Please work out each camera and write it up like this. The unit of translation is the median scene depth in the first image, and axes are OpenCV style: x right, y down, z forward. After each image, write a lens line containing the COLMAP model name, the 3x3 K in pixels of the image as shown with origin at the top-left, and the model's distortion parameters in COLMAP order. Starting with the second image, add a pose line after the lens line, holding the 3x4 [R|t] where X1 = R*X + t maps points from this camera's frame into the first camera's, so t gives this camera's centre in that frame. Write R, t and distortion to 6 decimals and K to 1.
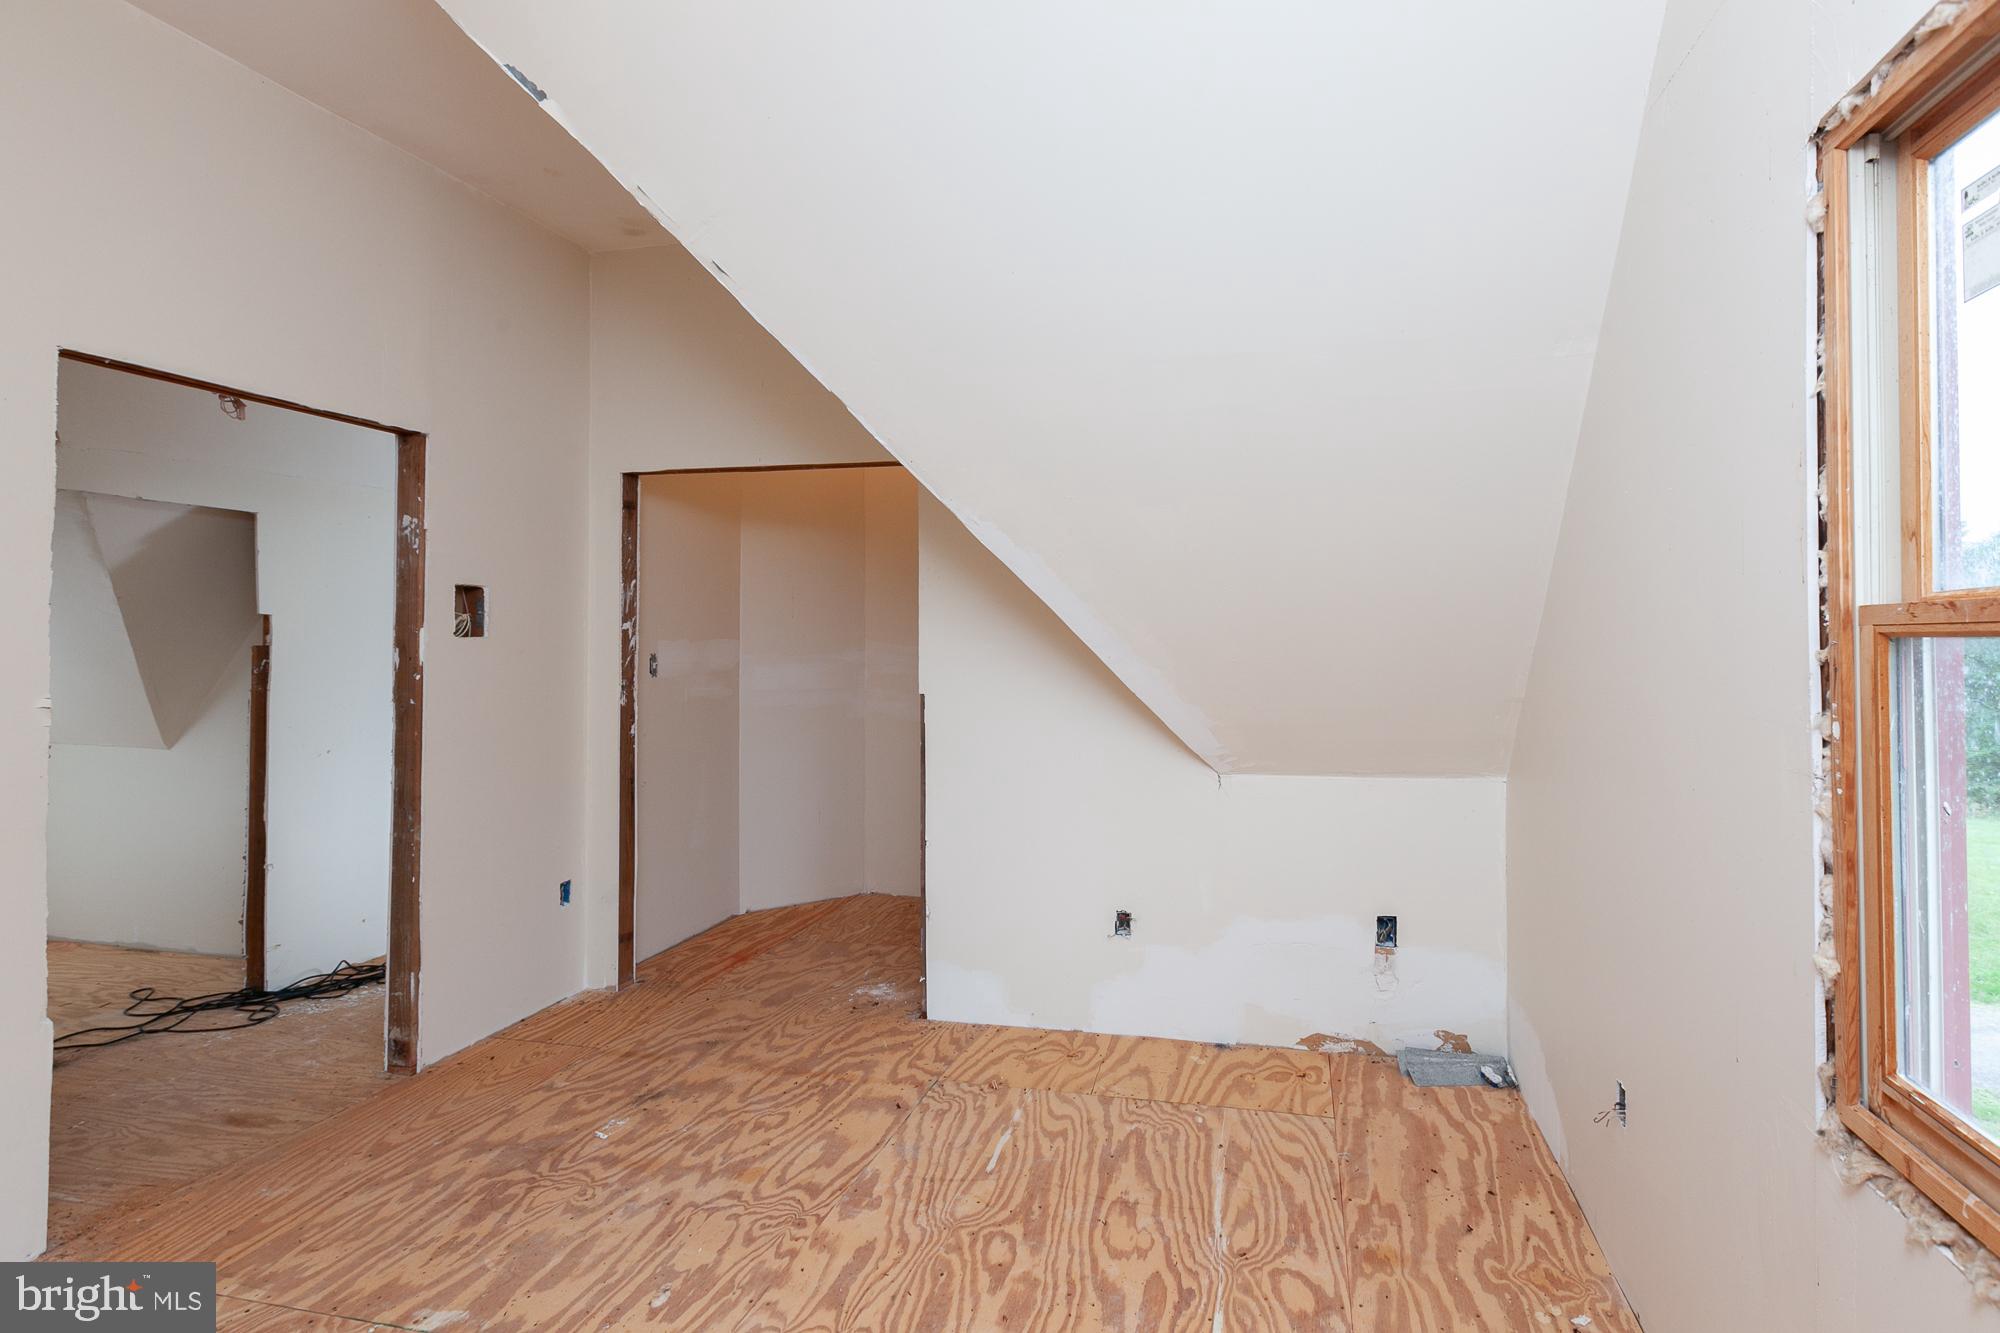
lens RADIAL K [[913.7, 0, 984.4], [0, 913.7, 630.3], [0, 0, 1]] dist [0.003088, -0.000869]
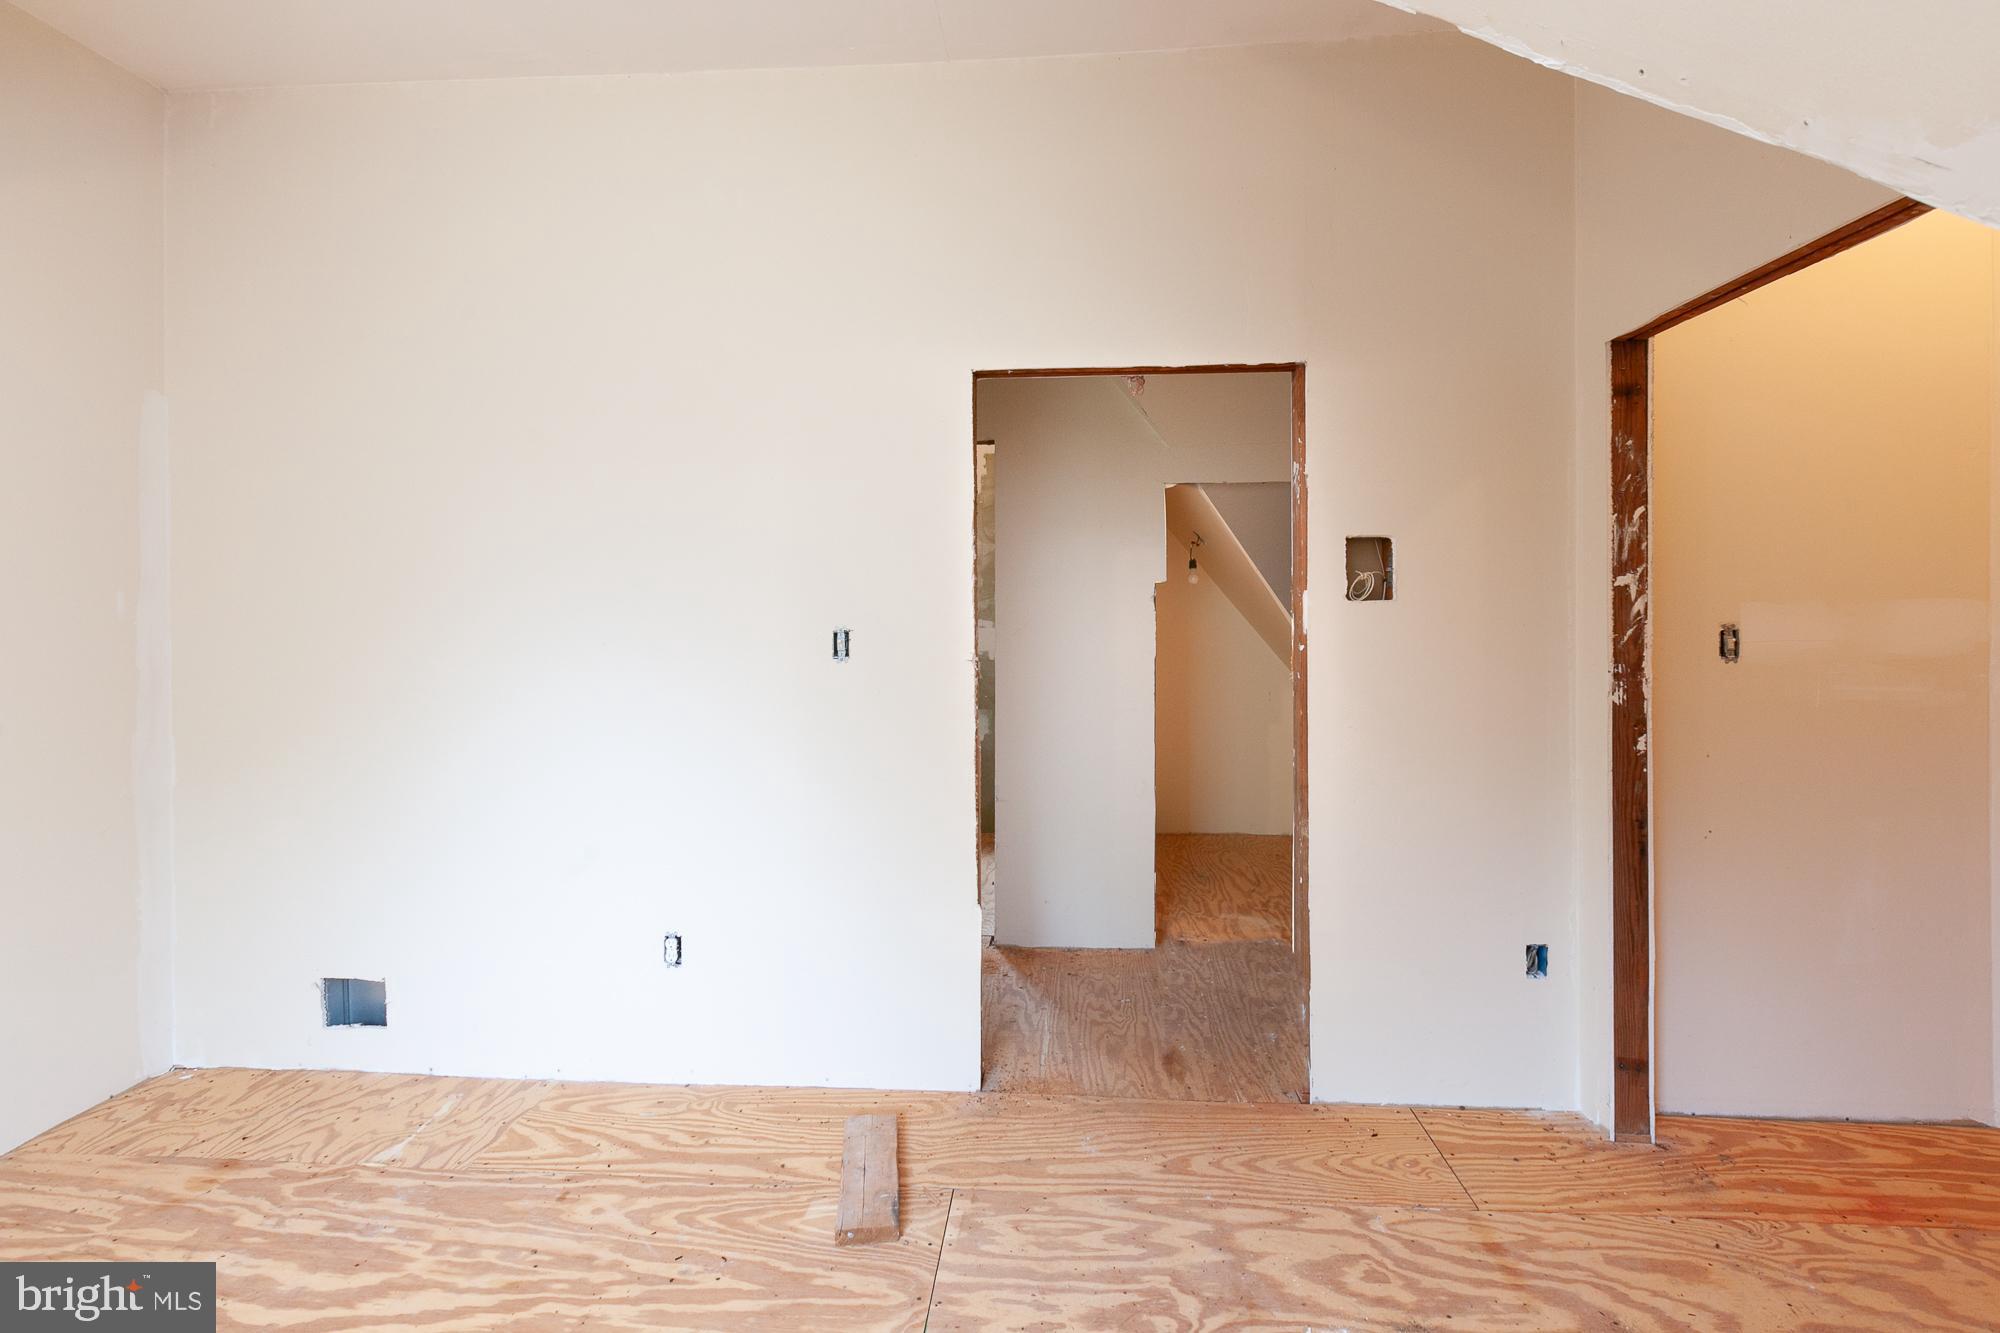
lens RADIAL K [[913.7, 0, 998.9], [0, 913.7, 613.4], [0, 0, 1]] dist [0.003088, -0.000869]
pose [[0.253859, 0.007610, -0.967211, 0.130150], [0.018832, 0.999741, 0.012808, 0.002110], [0.967058, -0.021466, 0.253650, 0.465848]]
